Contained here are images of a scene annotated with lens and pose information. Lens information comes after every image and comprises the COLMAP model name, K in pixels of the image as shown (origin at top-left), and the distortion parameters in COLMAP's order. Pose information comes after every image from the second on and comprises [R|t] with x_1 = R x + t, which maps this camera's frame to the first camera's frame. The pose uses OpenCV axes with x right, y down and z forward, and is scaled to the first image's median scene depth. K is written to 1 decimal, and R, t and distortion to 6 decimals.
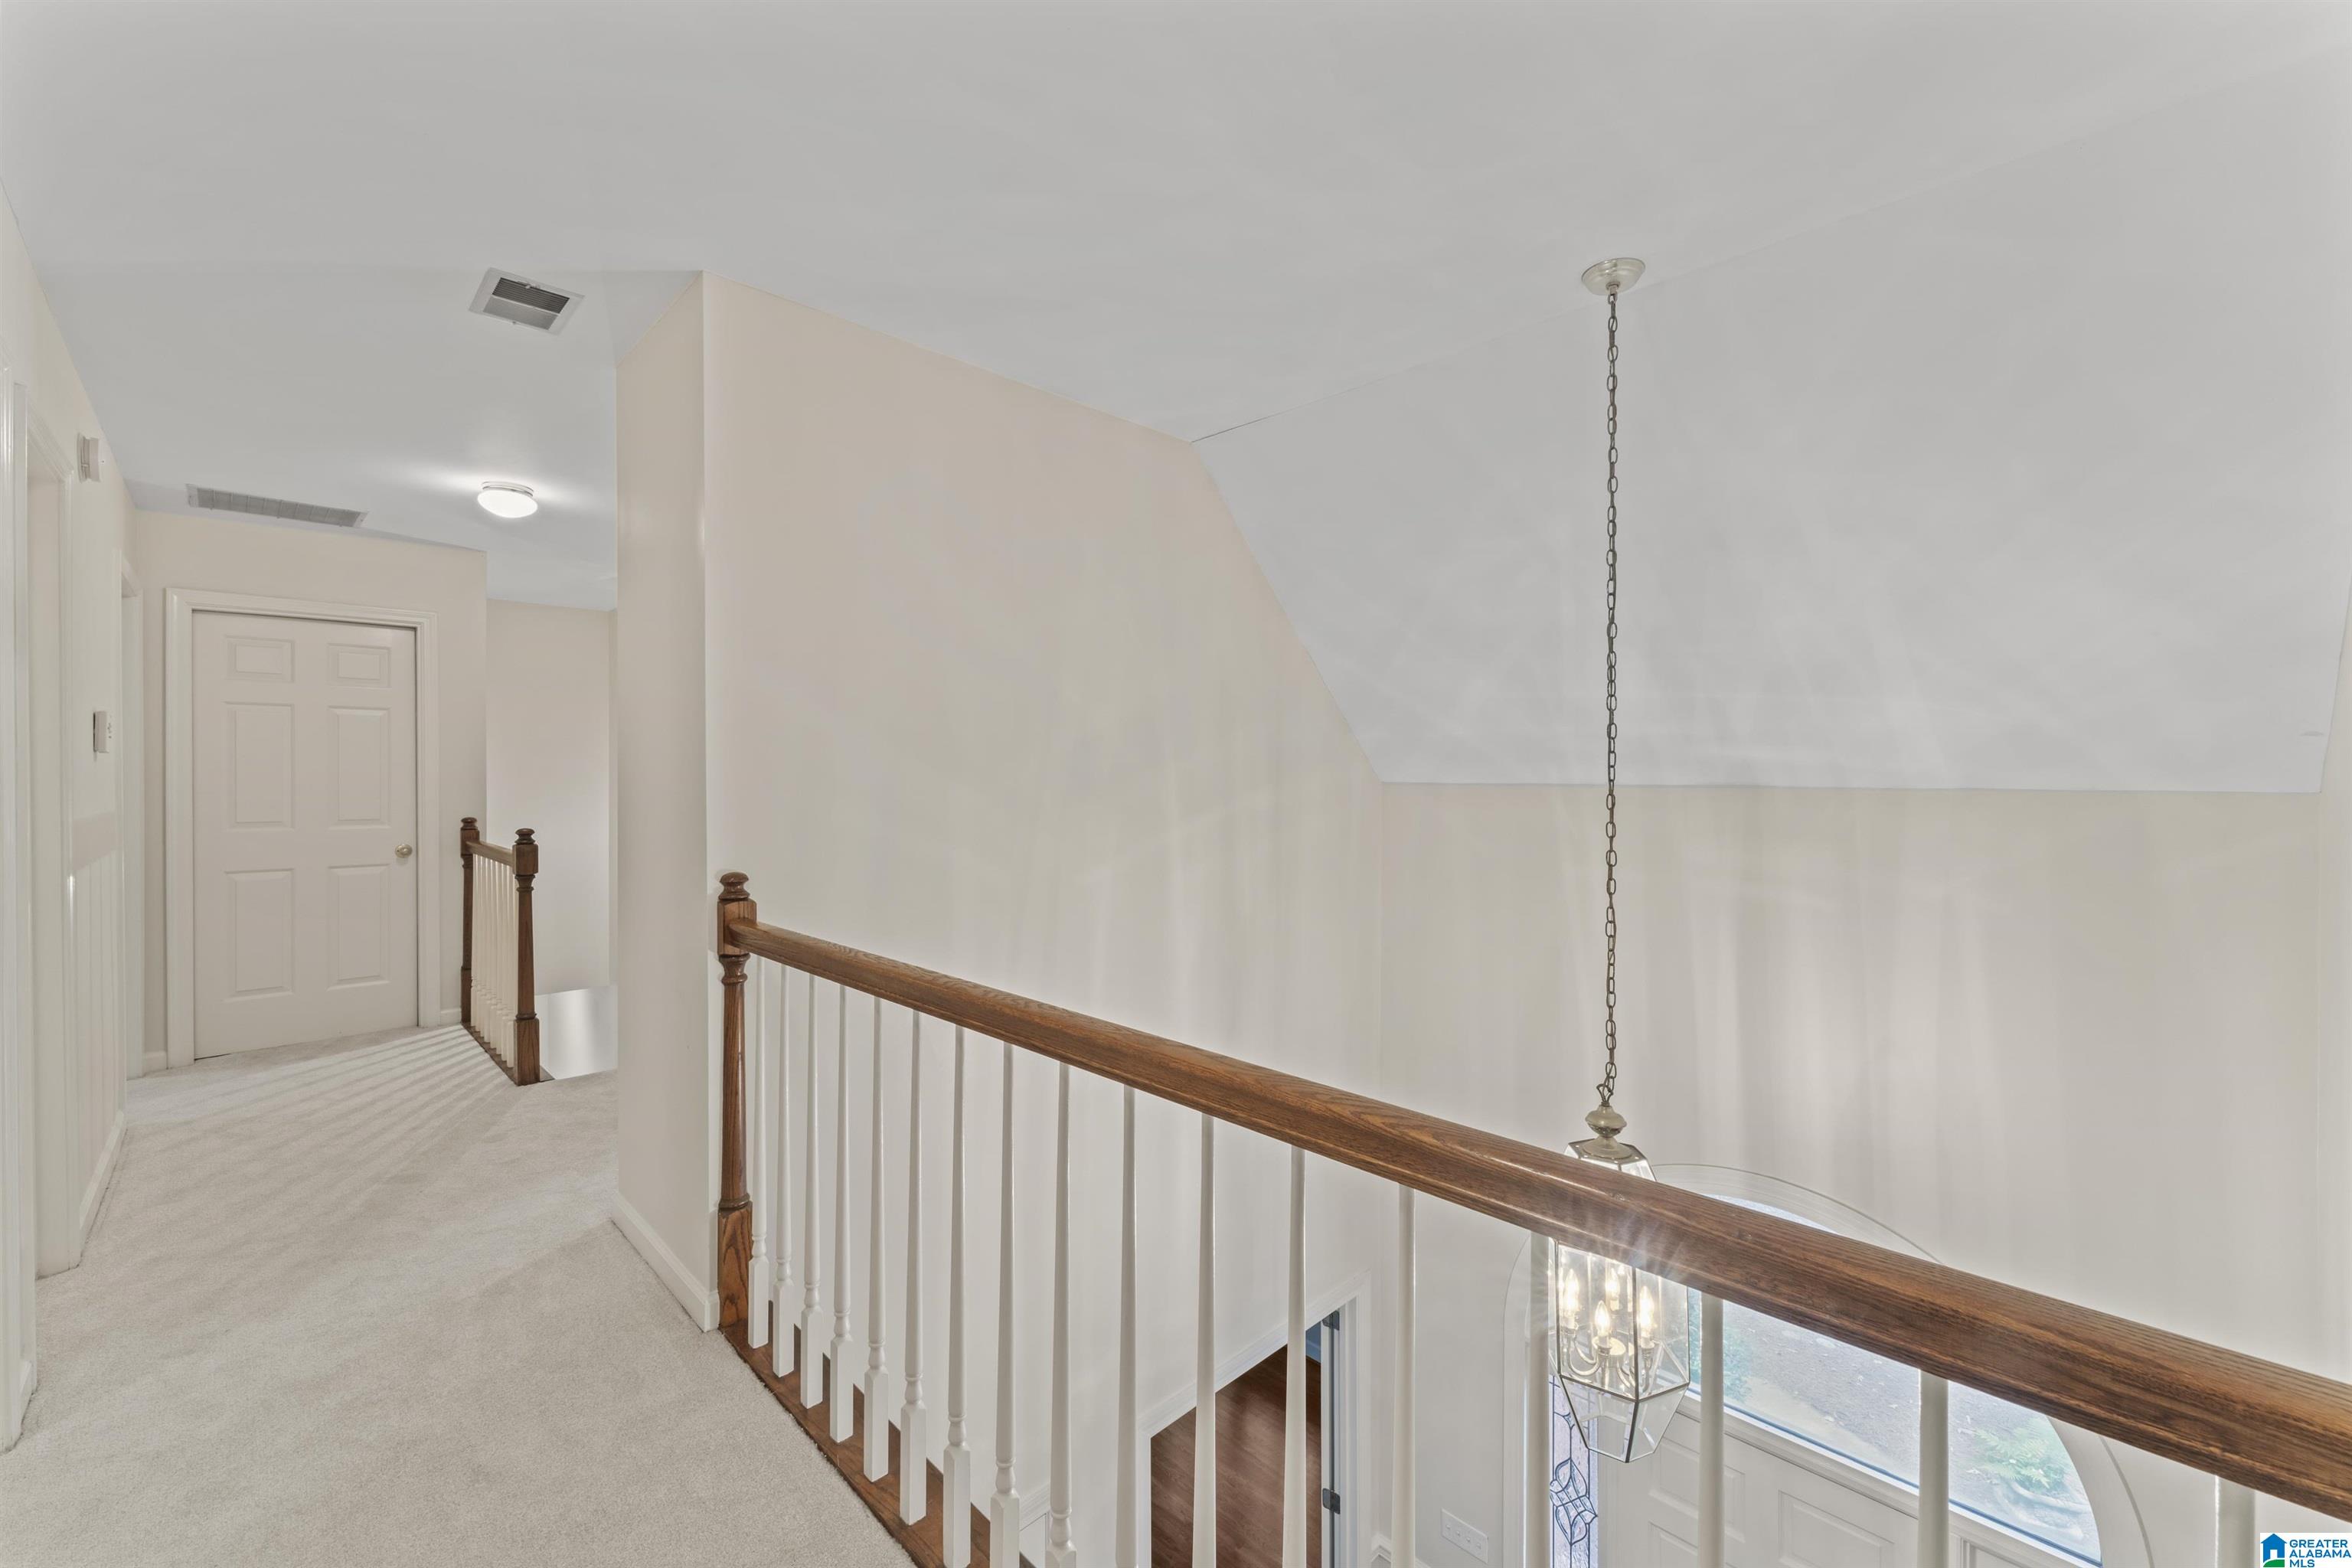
lens RADIAL K [[939.7, 0, 1169.2], [0, 939.7, 779.0], [0, 0, 1]] dist [0.001840, 0.000179]
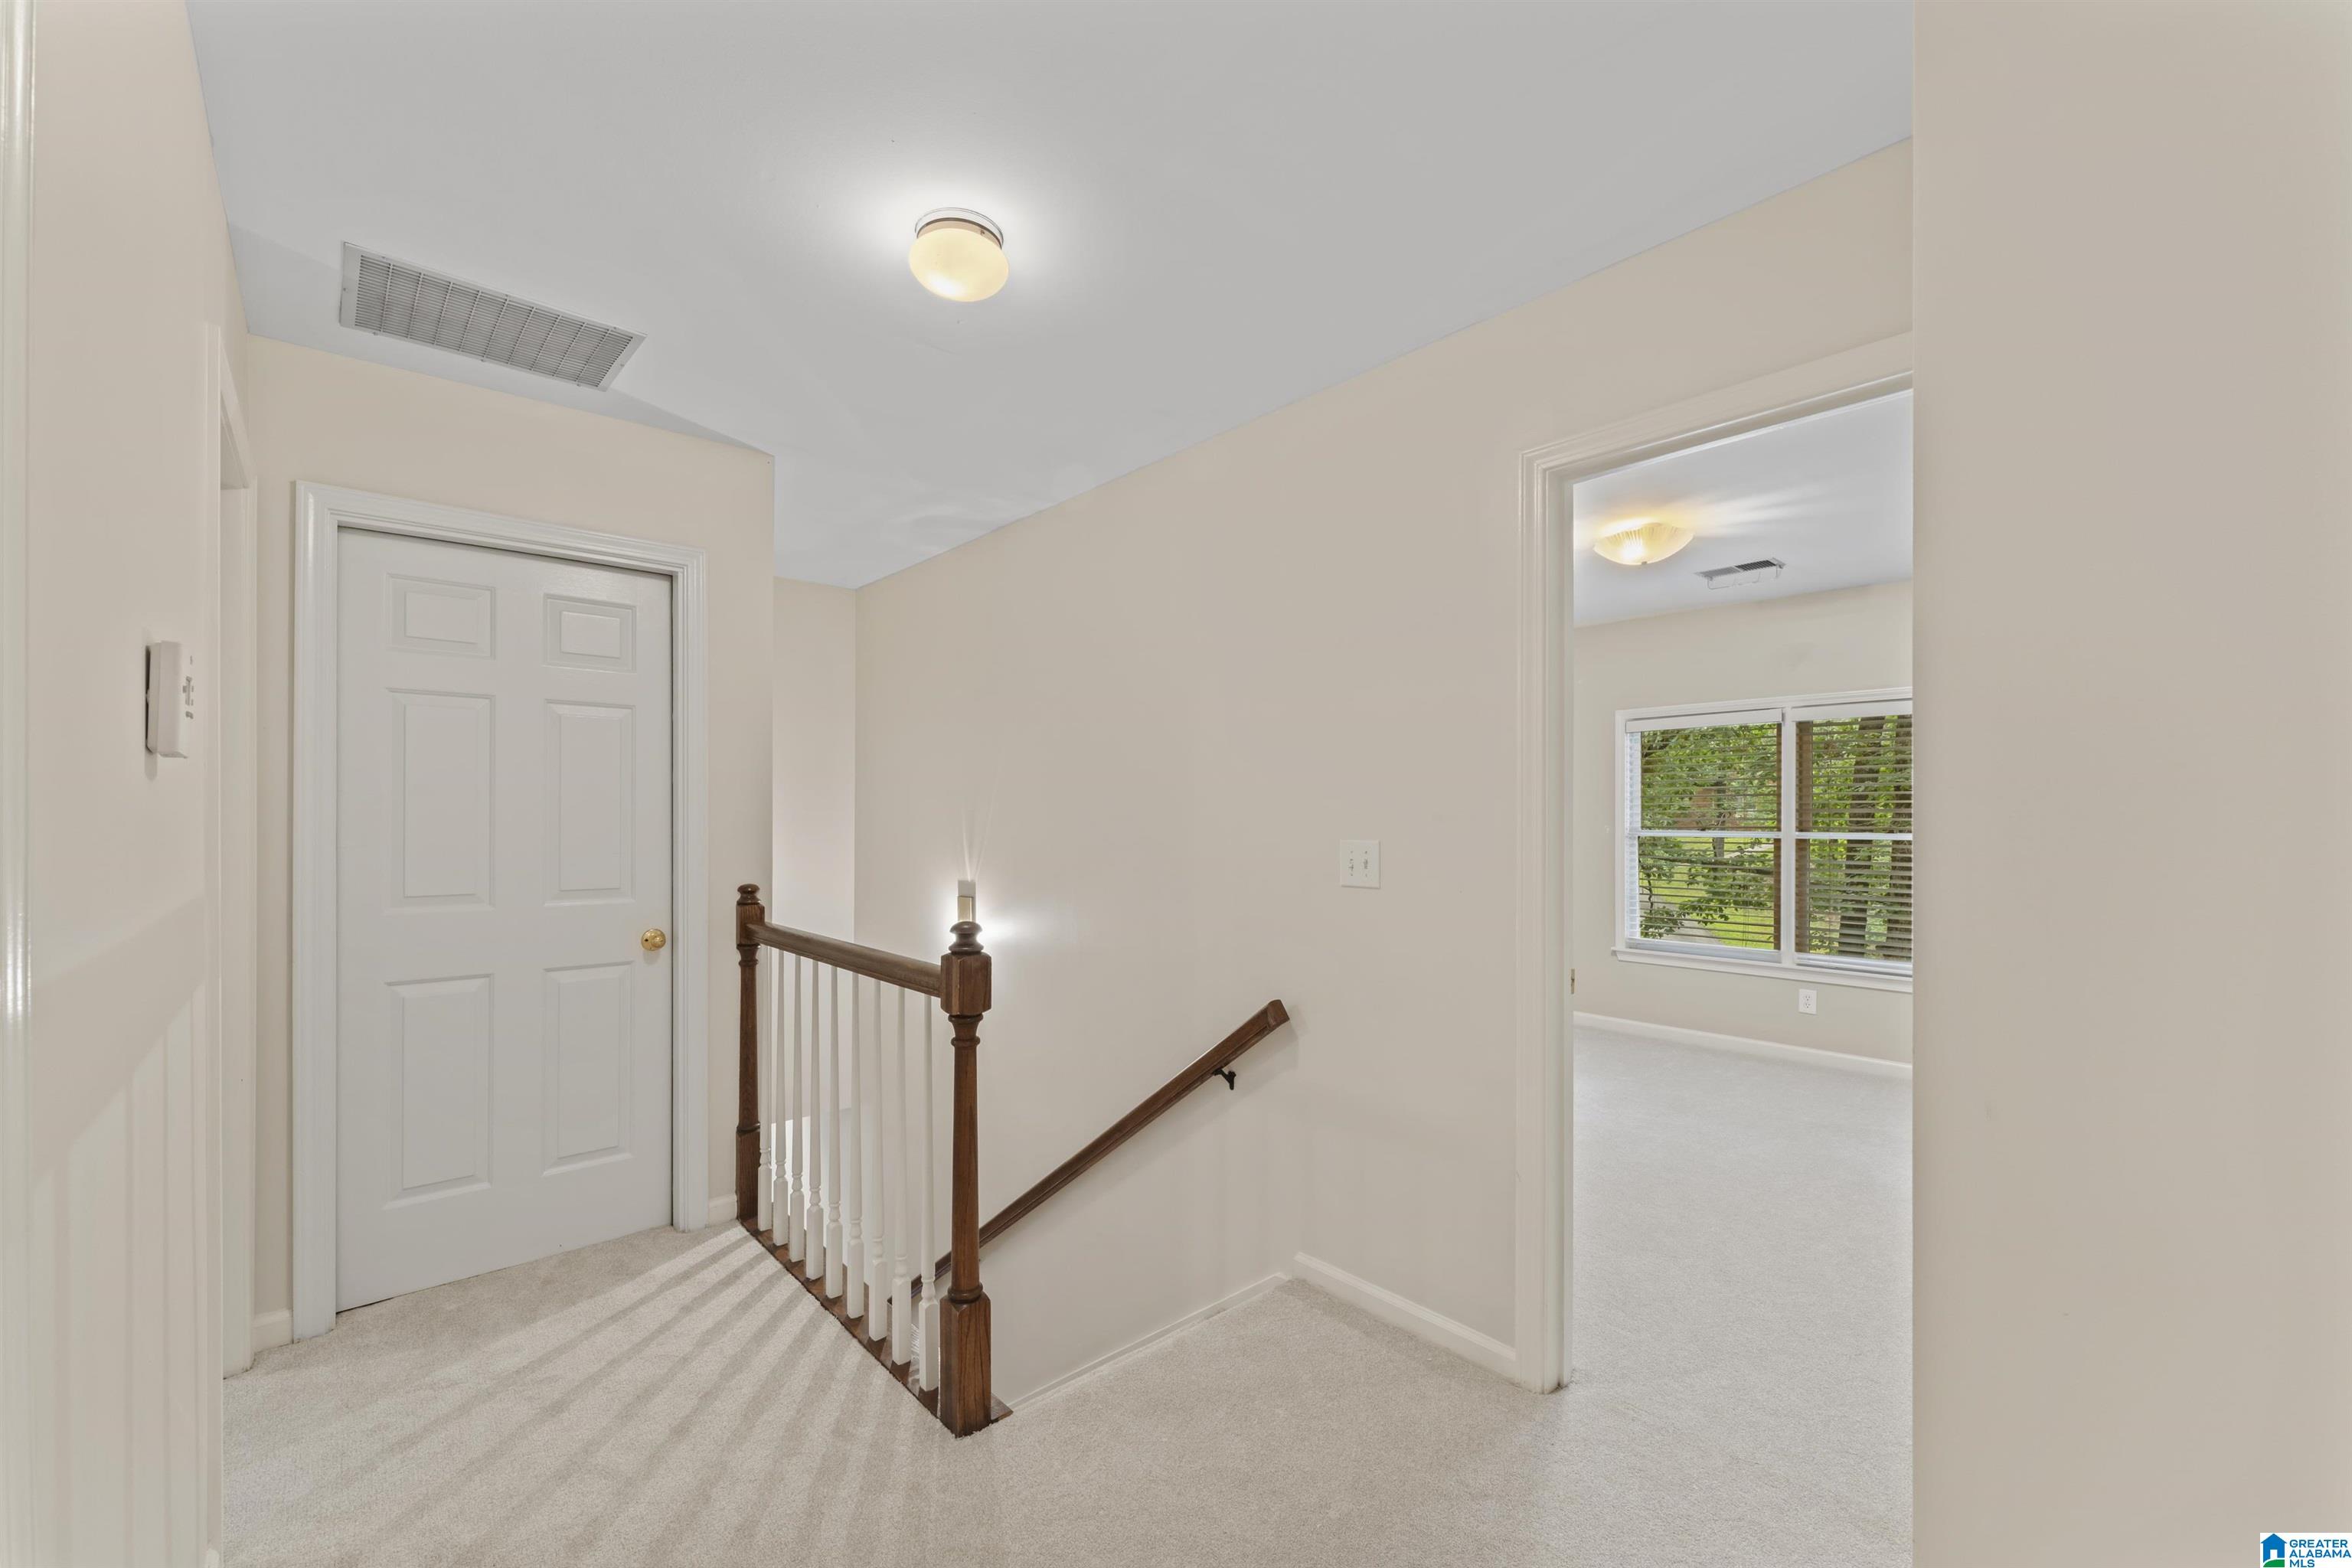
lens RADIAL K [[948.2, 0, 1165.8], [0, 948.2, 816.1], [0, 0, 1]] dist [0.000280, 0.000030]
pose [[0.998521, 0.002916, -0.054287, -0.504870], [-0.003108, 0.999989, -0.003451, -0.002974], [0.054276, 0.003615, 0.998519, 0.454550]]
